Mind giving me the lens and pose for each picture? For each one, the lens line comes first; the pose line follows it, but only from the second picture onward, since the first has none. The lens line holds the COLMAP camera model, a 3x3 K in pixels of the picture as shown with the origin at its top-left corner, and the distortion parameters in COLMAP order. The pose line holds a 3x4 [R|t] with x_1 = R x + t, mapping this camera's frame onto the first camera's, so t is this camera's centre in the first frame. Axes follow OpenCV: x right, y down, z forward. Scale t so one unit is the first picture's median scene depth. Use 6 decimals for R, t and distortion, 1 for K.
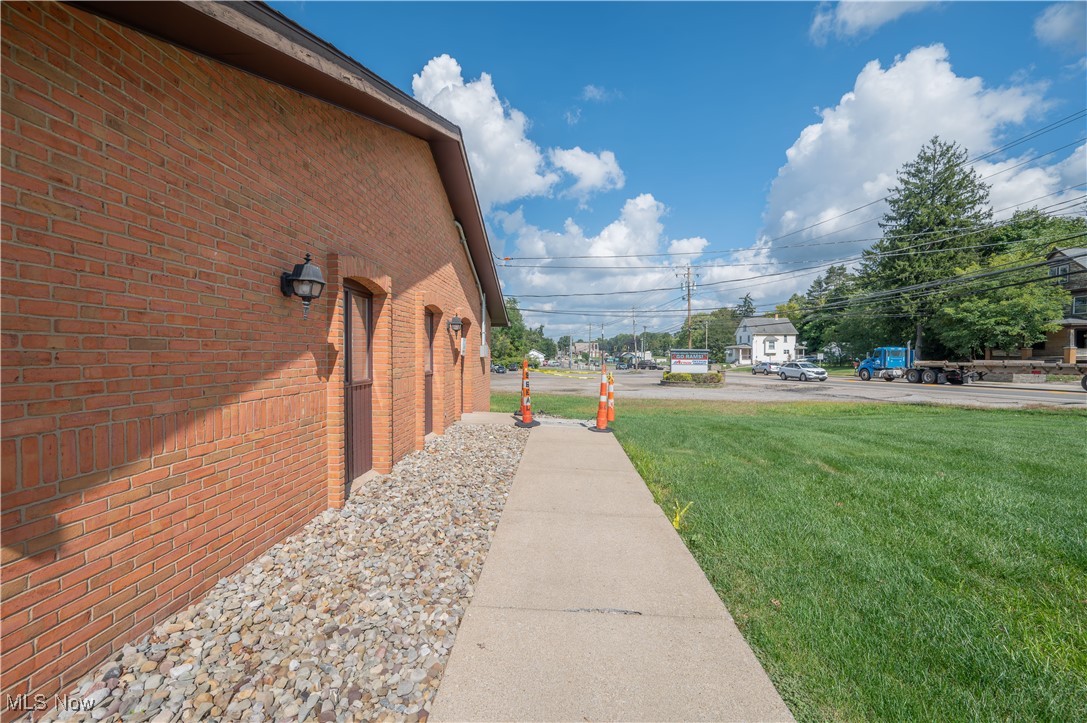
lens RADIAL K [[441.2, 0, 544.4], [0, 441.2, 357.1], [0, 0, 1]] dist [0.001269, 0.000107]
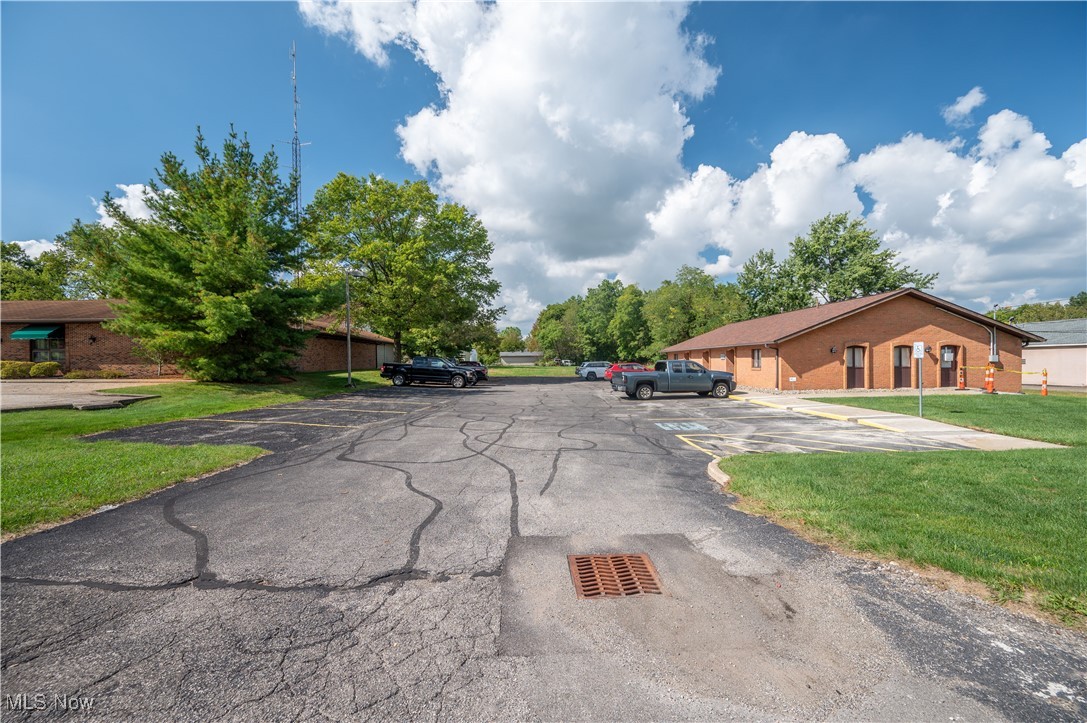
lens RADIAL K [[427.5, 0, 545.4], [0, 427.5, 361.6], [0, 0, 1]] dist [-0.002485, -0.000289]
pose [[0.058964, 0.001189, -0.998259, 6.171131], [0.000136, 0.999999, 0.001199, -0.011778], [0.998260, -0.000206, 0.058964, -4.063102]]
